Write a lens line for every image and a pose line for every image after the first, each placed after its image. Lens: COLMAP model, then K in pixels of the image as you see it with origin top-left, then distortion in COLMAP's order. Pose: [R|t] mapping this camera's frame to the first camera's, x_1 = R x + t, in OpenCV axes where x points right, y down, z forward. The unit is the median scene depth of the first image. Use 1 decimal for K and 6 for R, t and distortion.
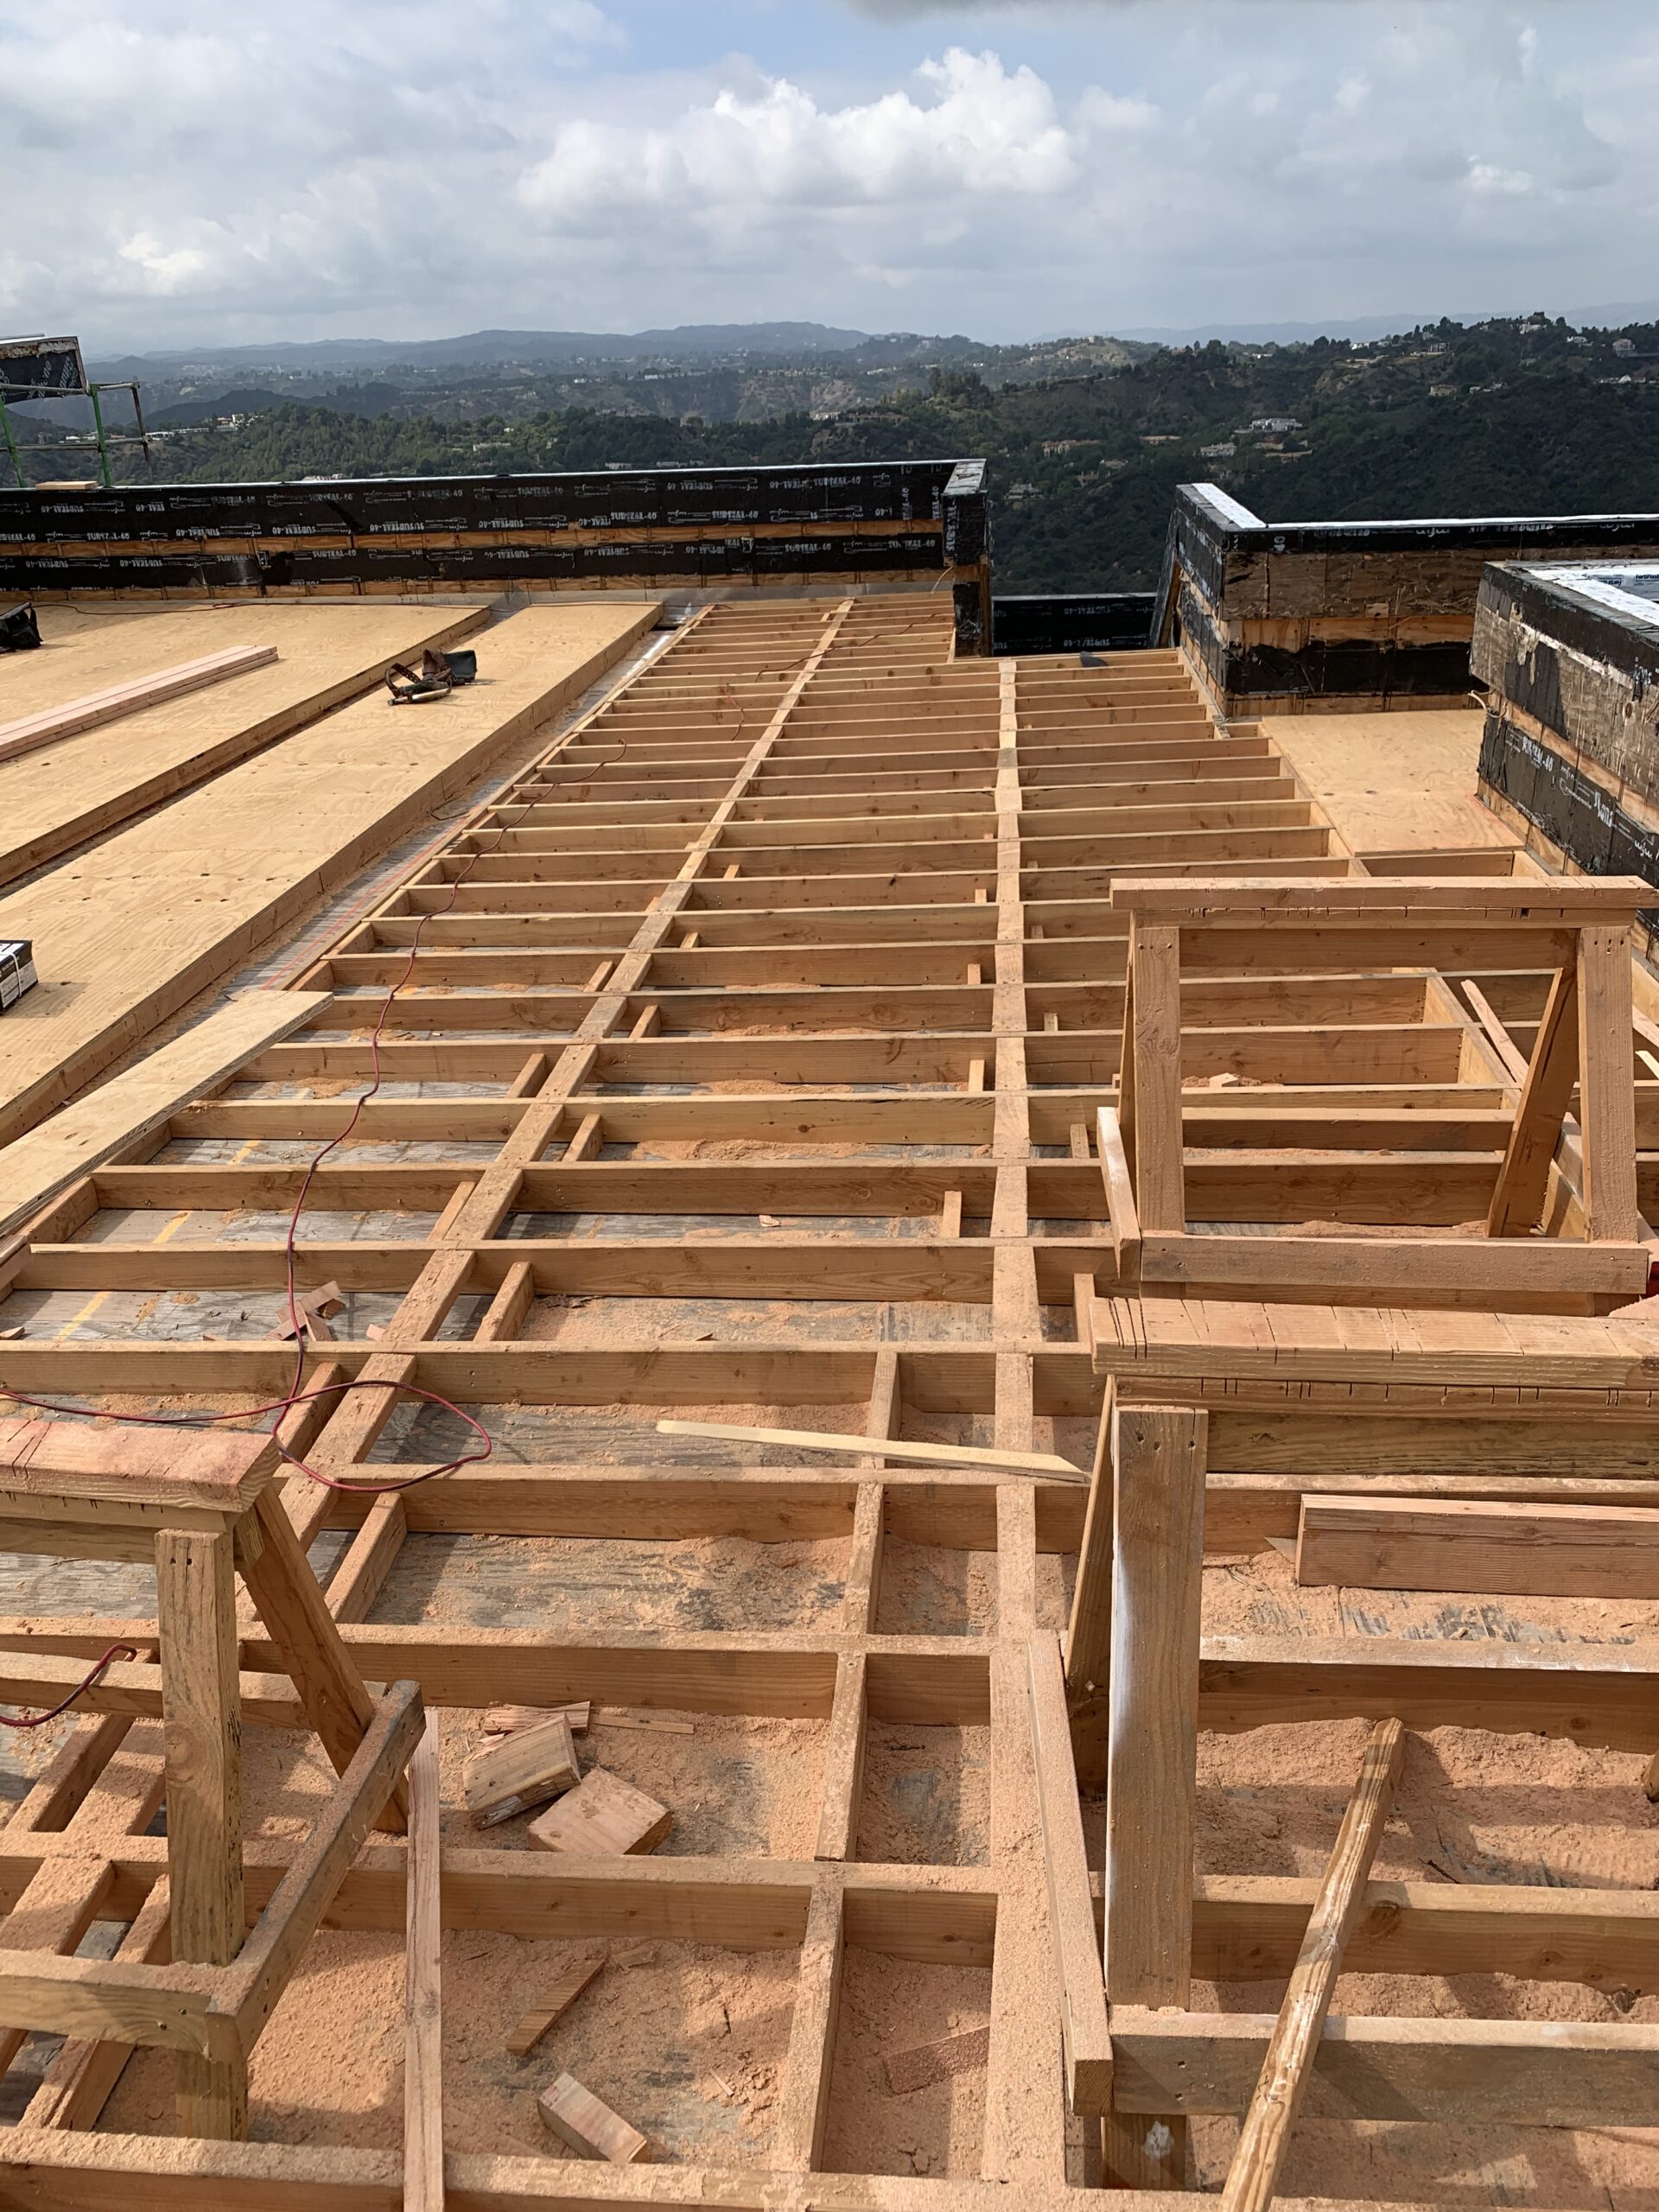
lens RADIAL K [[1641.0, 0, 820.2], [0, 1641.0, 1102.1], [0, 0, 1]] dist [-0.010596, -0.001781]
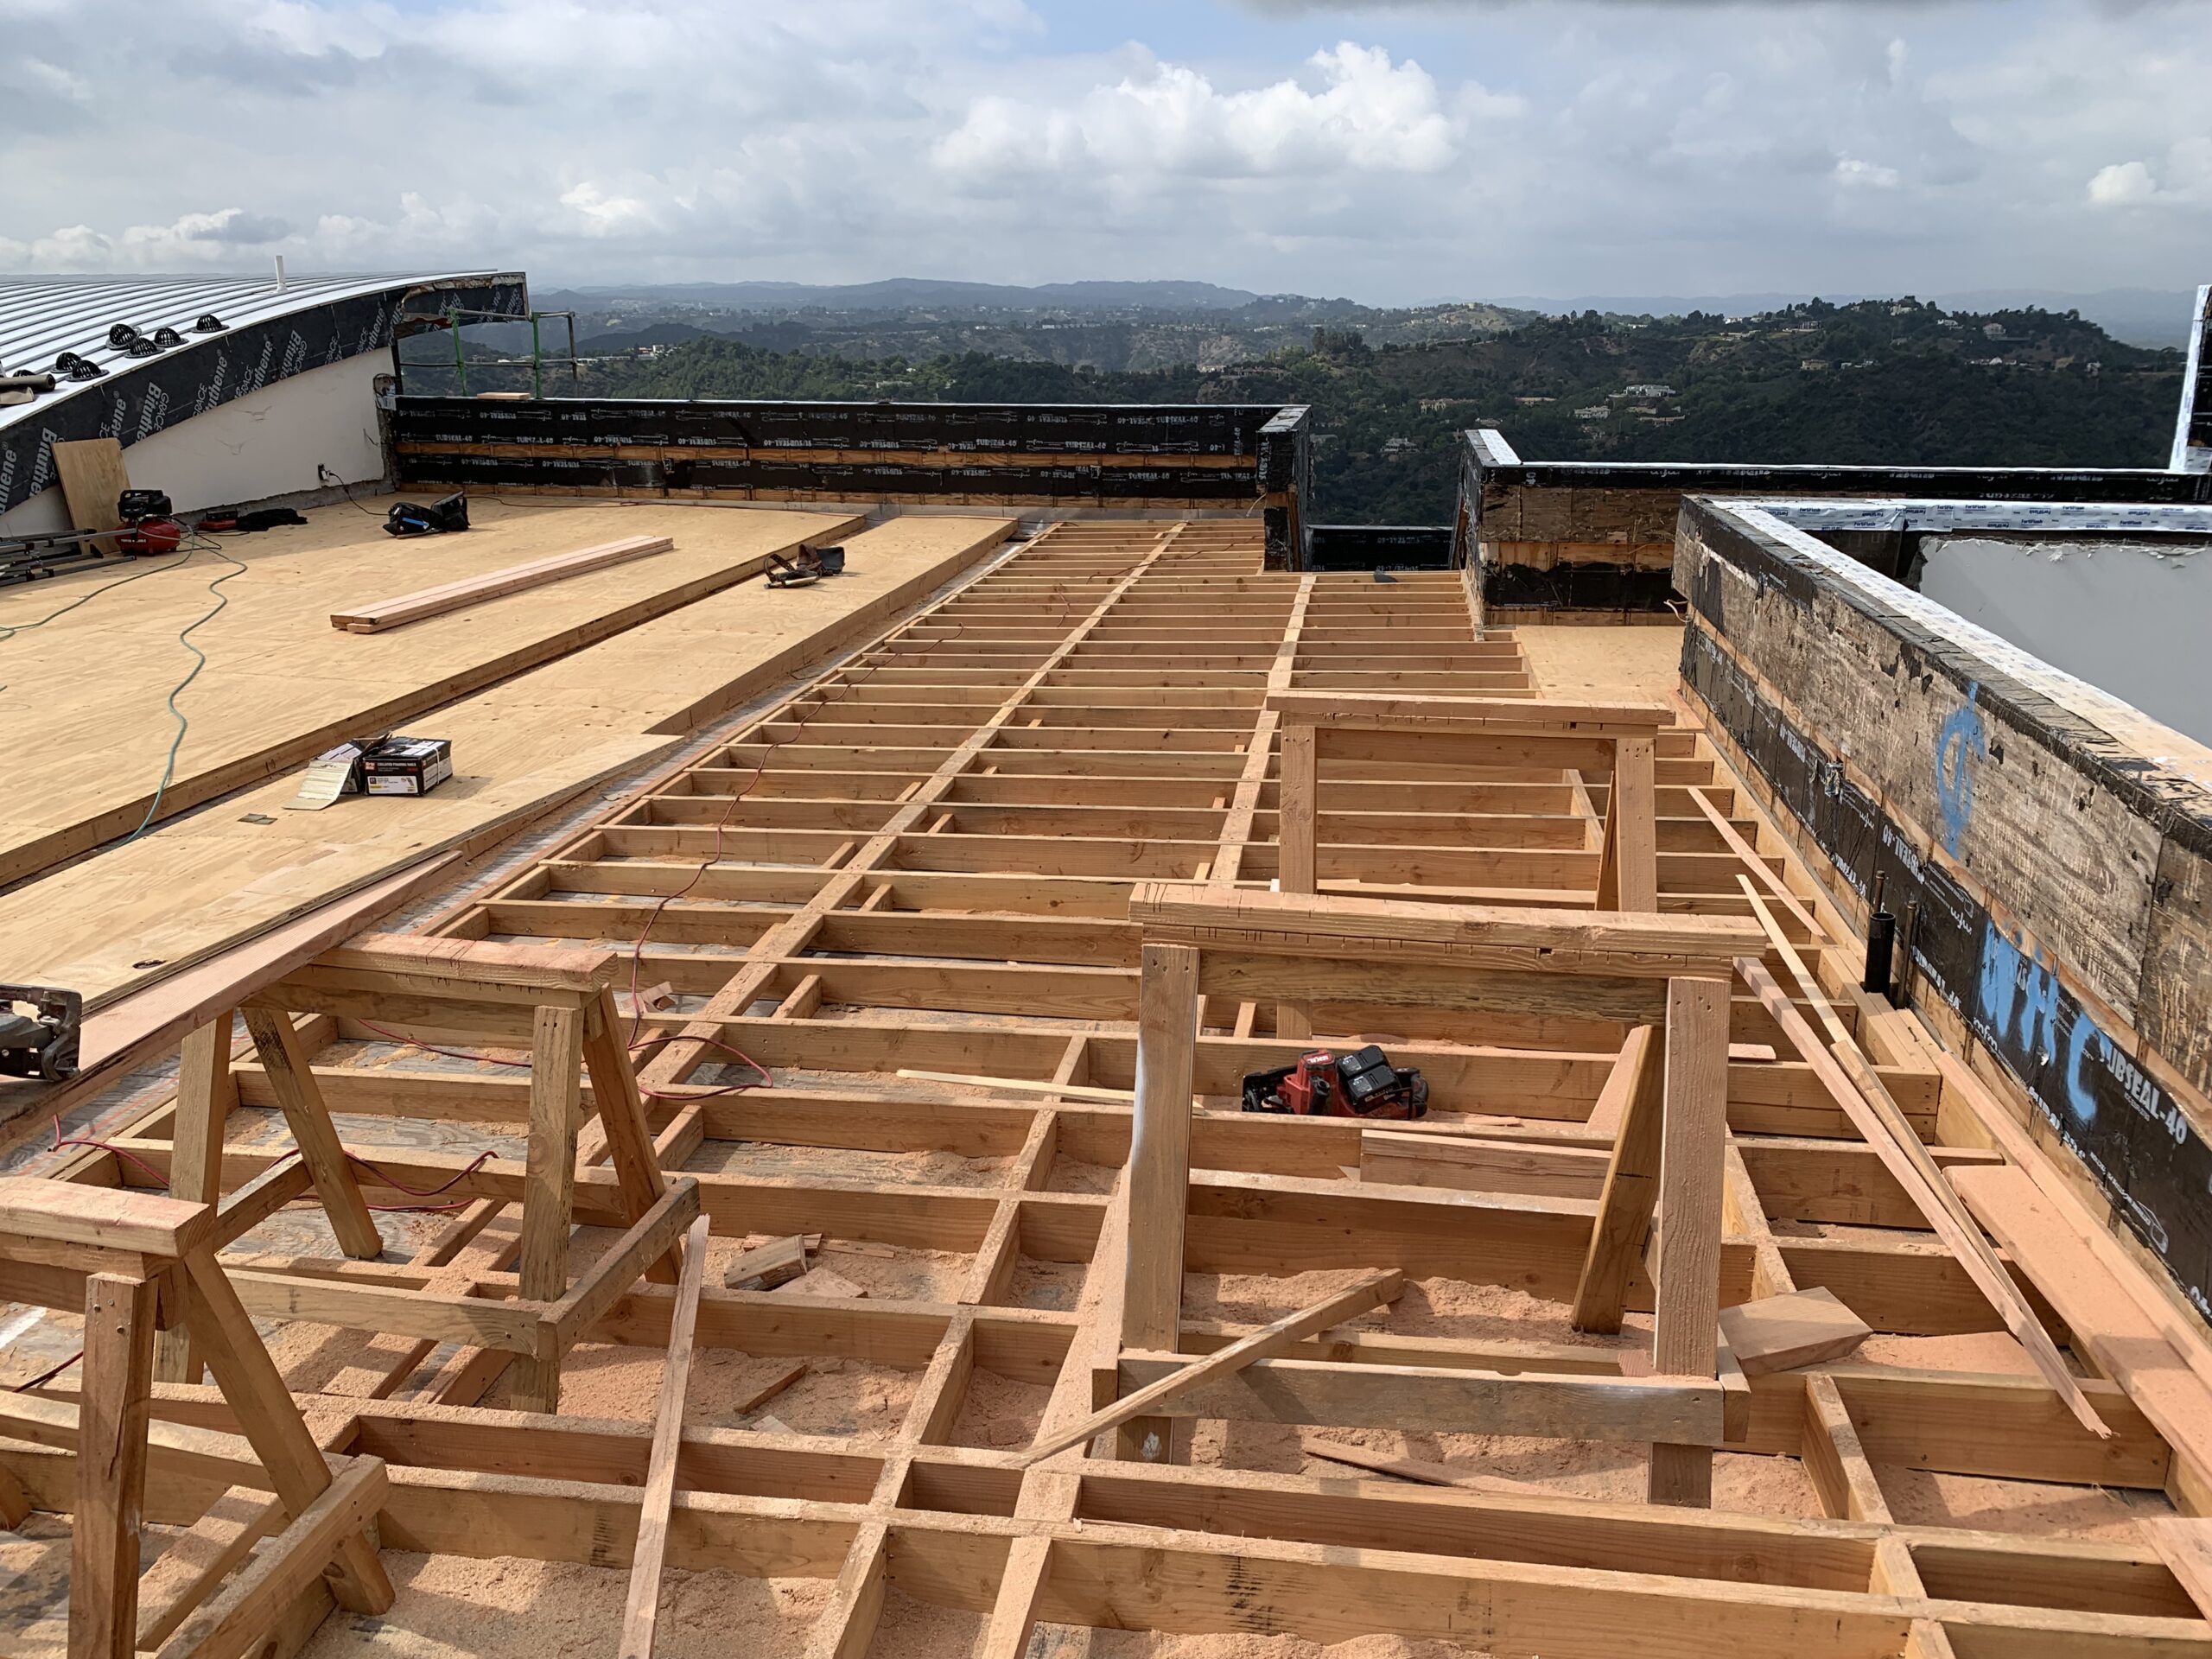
lens RADIAL K [[1641.0, 0, 1104.3], [0, 1641.0, 826.7], [0, 0, 1]] dist [-0.010596, -0.001781]
pose [[0.997492, 0.050564, -0.049531, 0.039246], [-0.056237, 0.991082, -0.120806, 0.048057], [0.042981, 0.123289, 0.991440, -0.105668]]
